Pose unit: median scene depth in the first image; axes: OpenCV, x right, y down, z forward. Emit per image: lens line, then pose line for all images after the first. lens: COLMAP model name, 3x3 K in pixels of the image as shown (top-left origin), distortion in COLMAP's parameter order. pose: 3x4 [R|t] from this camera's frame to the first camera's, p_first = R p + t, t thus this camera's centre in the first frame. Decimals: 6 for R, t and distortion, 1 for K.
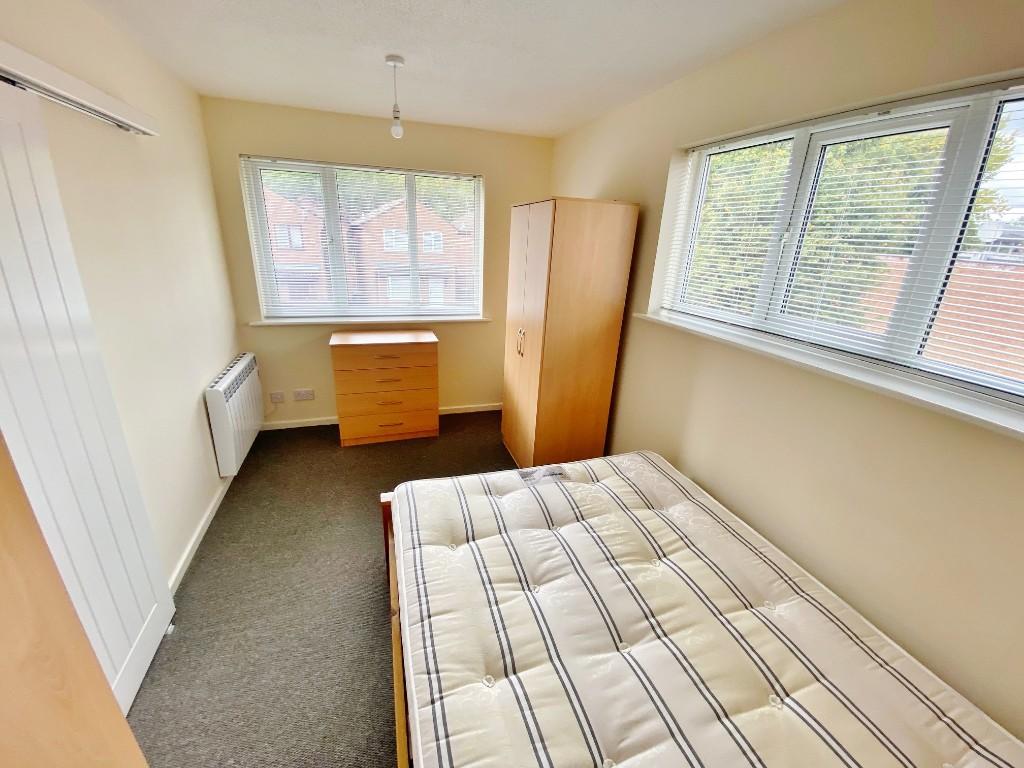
lens RADIAL K [[414.9, 0, 512.0], [0, 414.9, 384.0], [0, 0, 1]] dist [0.002336, -0.009475]
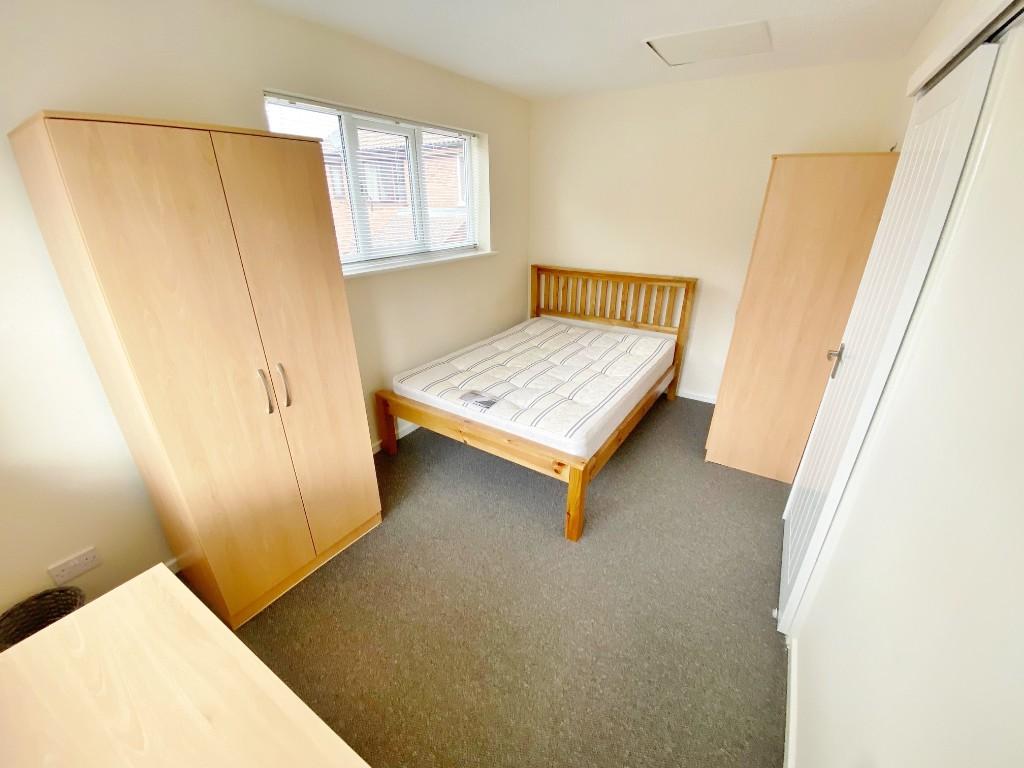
lens RADIAL K [[414.9, 0, 512.0], [0, 414.9, 384.0], [0, 0, 1]] dist [0.002336, -0.009475]
pose [[-0.648380, -0.349075, 0.676572, -1.231548], [0.226543, 0.759966, 0.609205, -0.849601], [-0.726830, 0.548269, -0.413666, 2.172331]]
